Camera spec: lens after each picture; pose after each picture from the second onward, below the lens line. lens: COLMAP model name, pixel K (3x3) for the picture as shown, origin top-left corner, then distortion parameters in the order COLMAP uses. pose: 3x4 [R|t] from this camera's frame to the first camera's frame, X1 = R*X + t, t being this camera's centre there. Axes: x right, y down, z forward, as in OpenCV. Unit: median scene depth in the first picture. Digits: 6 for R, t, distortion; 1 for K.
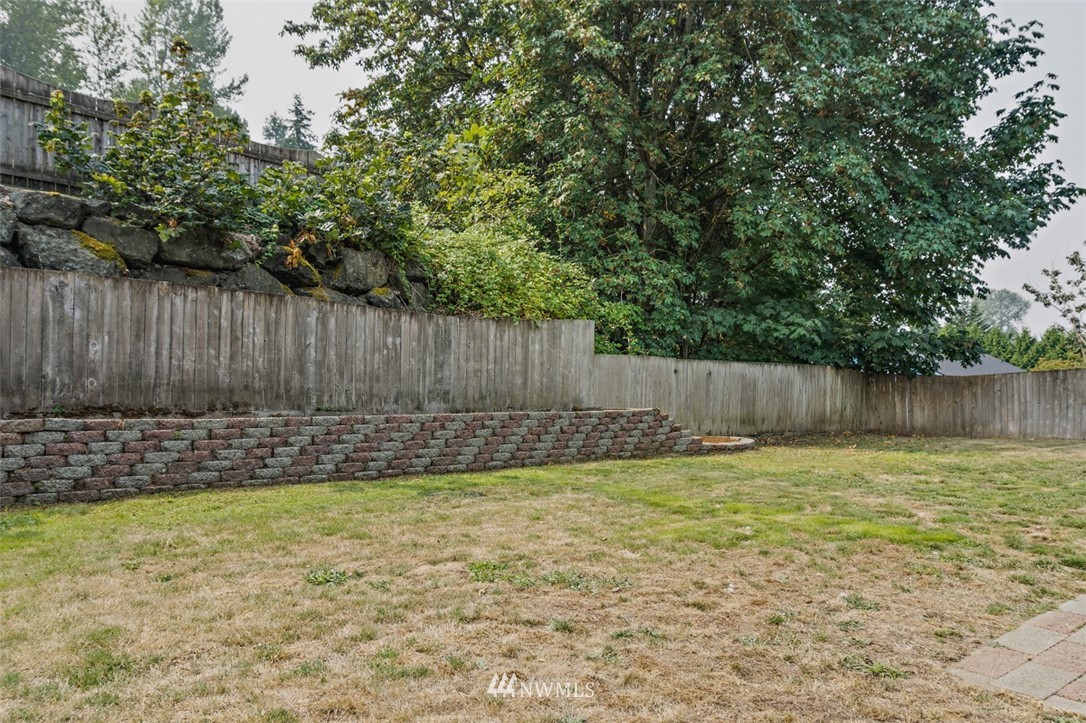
lens RADIAL K [[766.0, 0, 538.5], [0, 766.0, 373.2], [0, 0, 1]] dist [-0.001592, -0.001212]
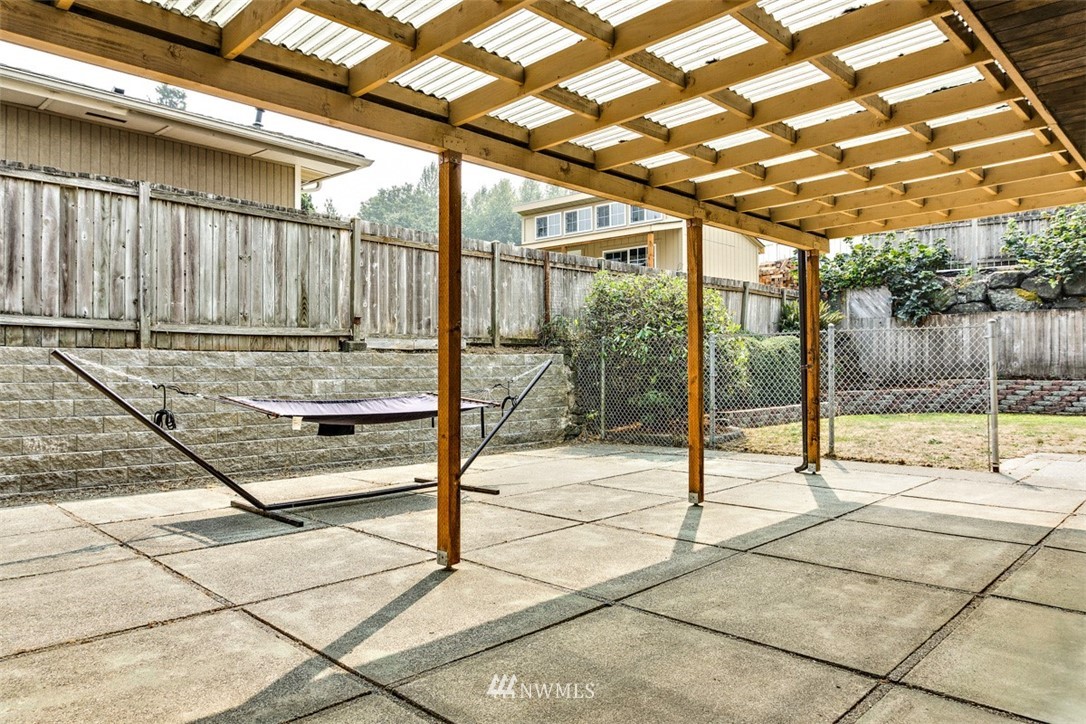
lens RADIAL K [[766.0, 0, 538.5], [0, 766.0, 373.7], [0, 0, 1]] dist [-0.001592, -0.001212]
pose [[0.144564, -0.004479, -0.989485, 1.164551], [0.026497, 0.999649, -0.000653, 0.005473], [0.989141, -0.026124, 0.144632, -0.517856]]
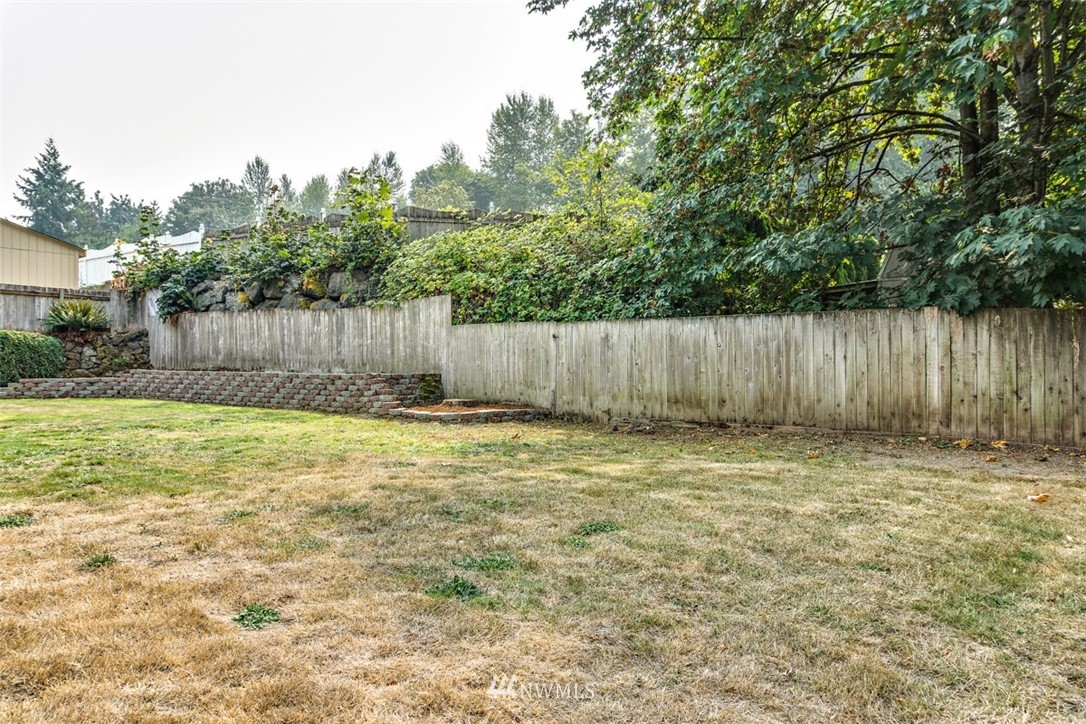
lens RADIAL K [[745.2, 0, 543.0], [0, 745.2, 362.0], [0, 0, 1]] dist [-0.000178, -0.000367]
pose [[0.222970, -0.008935, -0.974784, 1.718199], [0.017313, 0.999837, -0.005204, 0.052455], [0.974672, -0.015716, 0.223088, 1.345354]]
